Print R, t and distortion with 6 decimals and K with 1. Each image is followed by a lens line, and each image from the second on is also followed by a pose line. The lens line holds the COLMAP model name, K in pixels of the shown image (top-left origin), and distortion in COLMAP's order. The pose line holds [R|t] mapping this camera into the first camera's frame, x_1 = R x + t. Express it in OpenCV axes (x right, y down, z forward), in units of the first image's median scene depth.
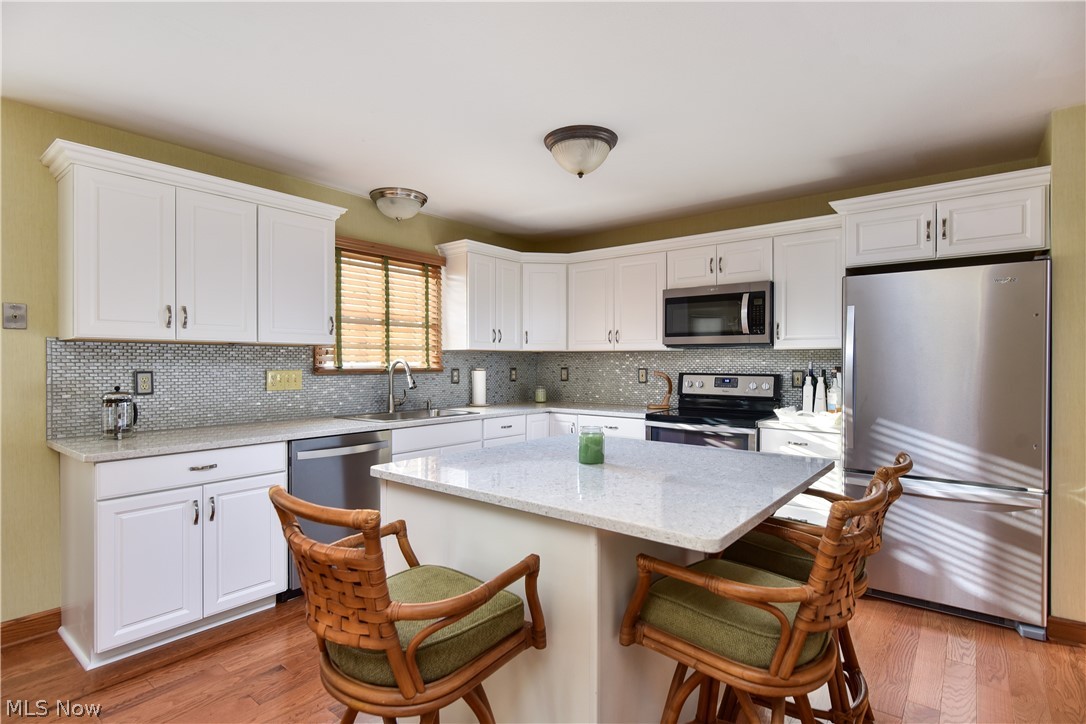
lens RADIAL K [[544.5, 0, 544.2], [0, 544.5, 363.4], [0, 0, 1]] dist [-0.001690, -0.001439]
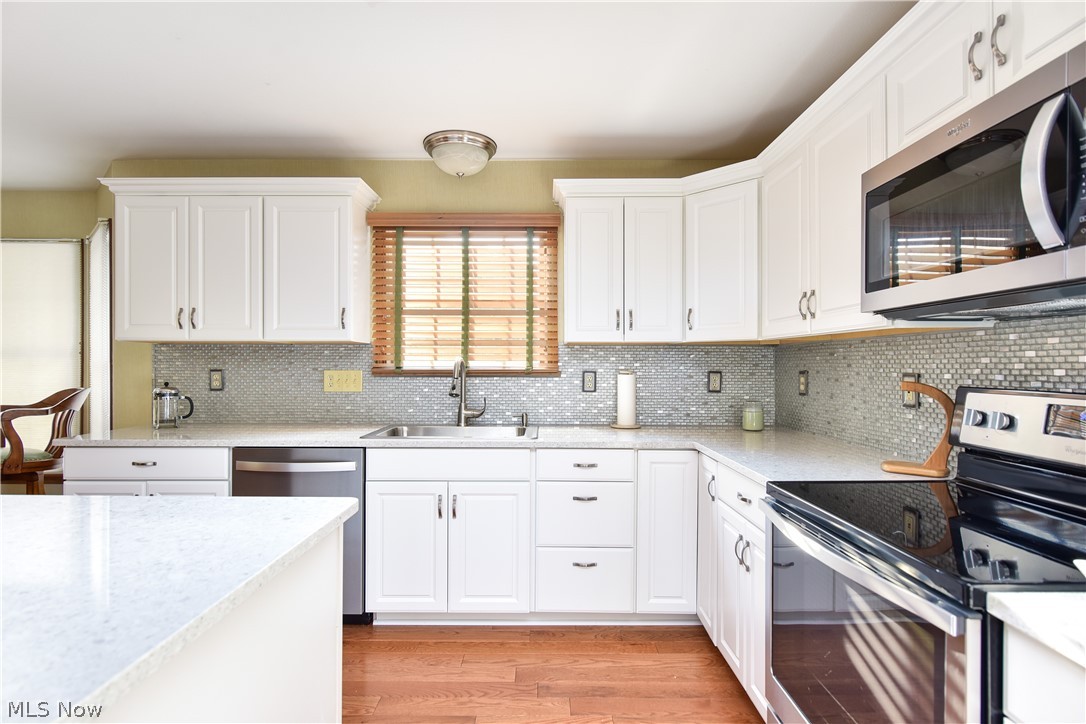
lens RADIAL K [[544.5, 0, 543.3], [0, 544.5, 367.2], [0, 0, 1]] dist [-0.001690, -0.001439]
pose [[0.621320, 0.003684, -0.783548, 0.407843], [-0.001452, 0.999993, 0.003550, 0.003375], [0.783555, -0.001068, 0.621321, 0.612521]]
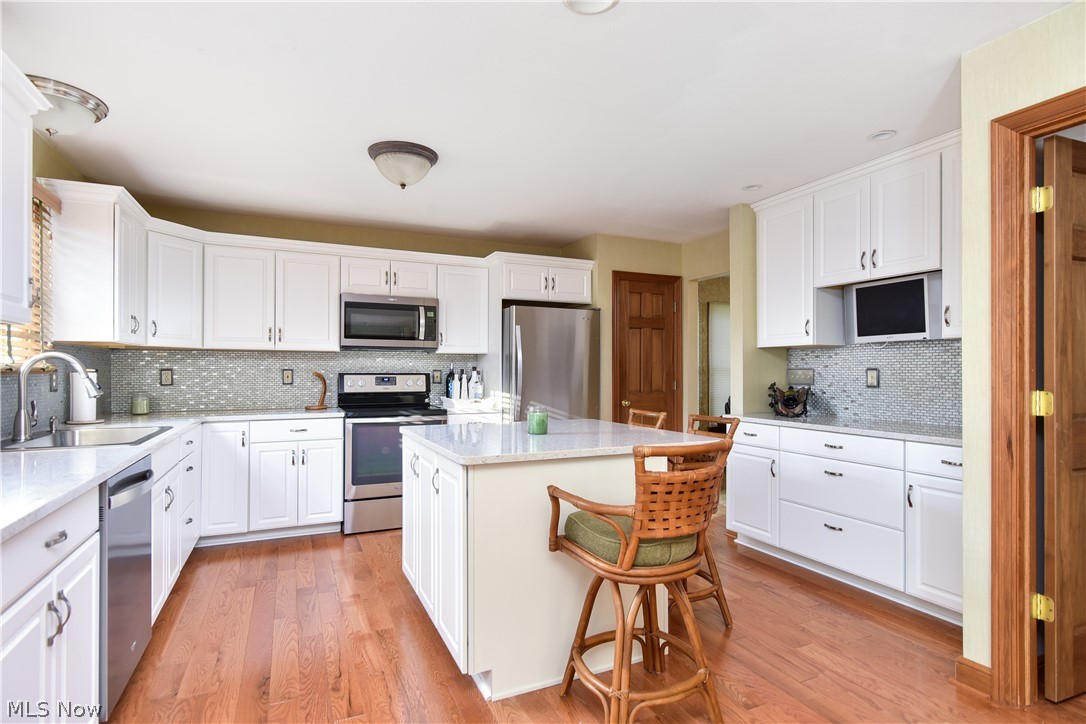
lens RADIAL K [[544.5, 0, 542.4], [0, 544.5, 372.0], [0, 0, 1]] dist [-0.001690, -0.001439]
pose [[0.444910, -0.003676, 0.895568, -0.577632], [0.001556, 0.999993, 0.003331, 0.013771], [-0.895574, -0.000088, 0.444913, 0.206144]]
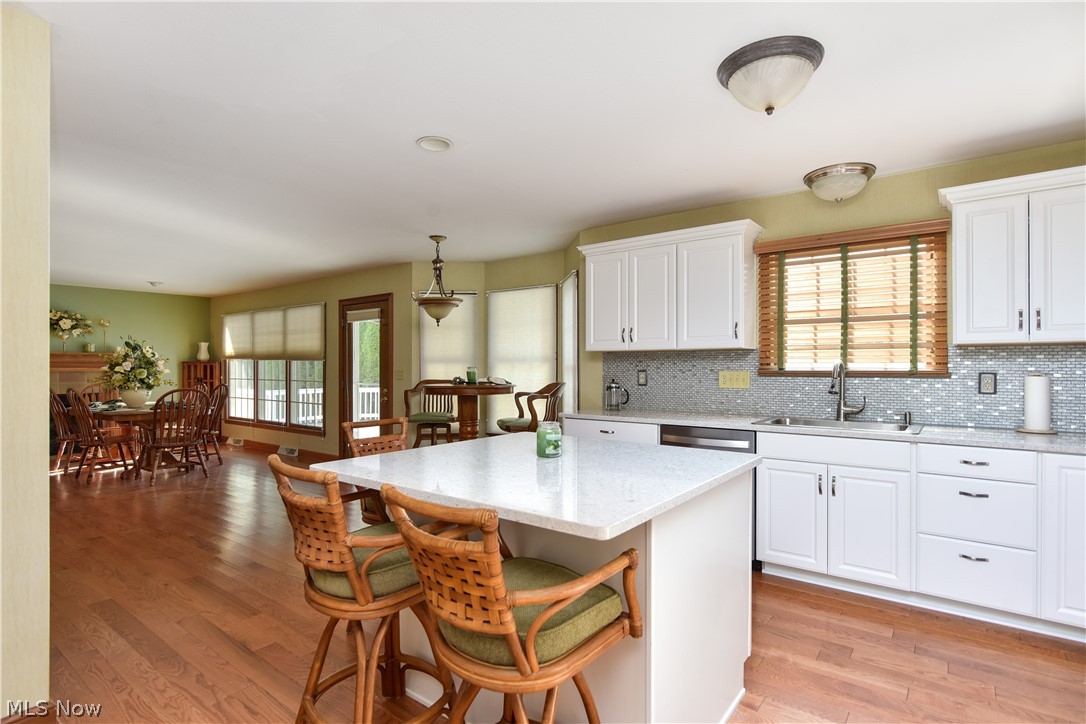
lens RADIAL K [[544.5, 0, 539.6], [0, 544.5, 366.1], [0, 0, 1]] dist [-0.001690, -0.001439]
pose [[0.012689, 0.000001, -0.999919, 0.600873], [0.001630, 0.999999, 0.000021, 0.001422], [0.999918, -0.001630, 0.012689, 0.505626]]
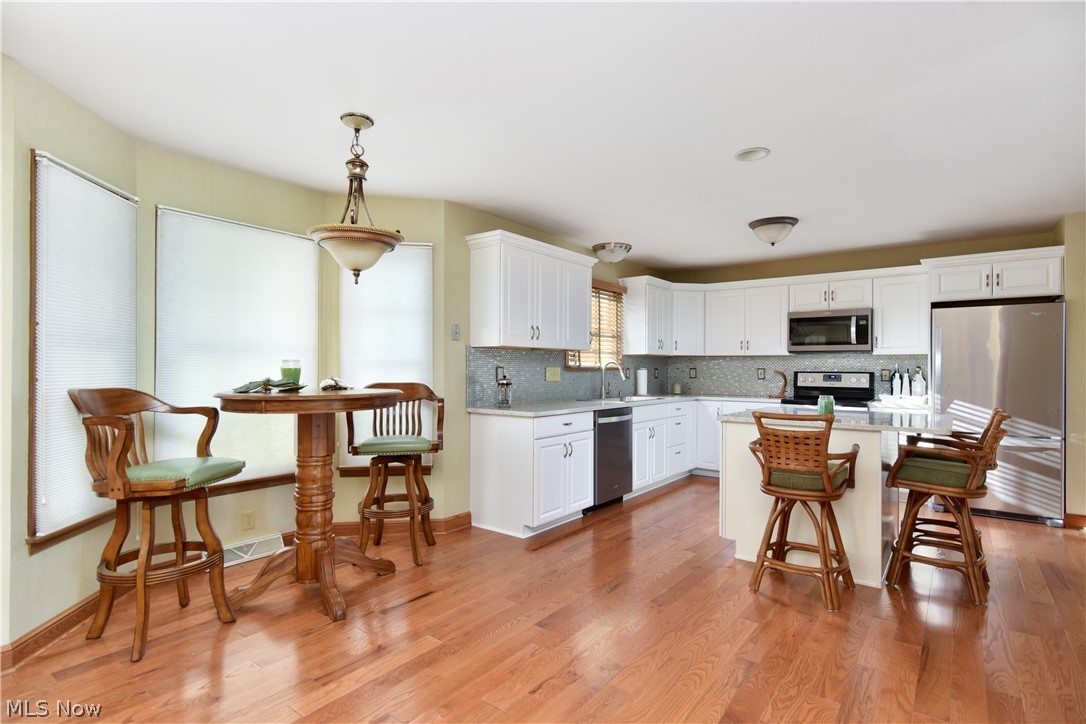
lens RADIAL K [[544.5, 0, 545.5], [0, 544.5, 364.8], [0, 0, 1]] dist [-0.001690, -0.001439]
pose [[0.999760, 0.003212, 0.021654, -0.470486], [-0.003020, 0.999956, -0.008923, 0.016209], [-0.021682, 0.008856, 0.999726, -0.426544]]
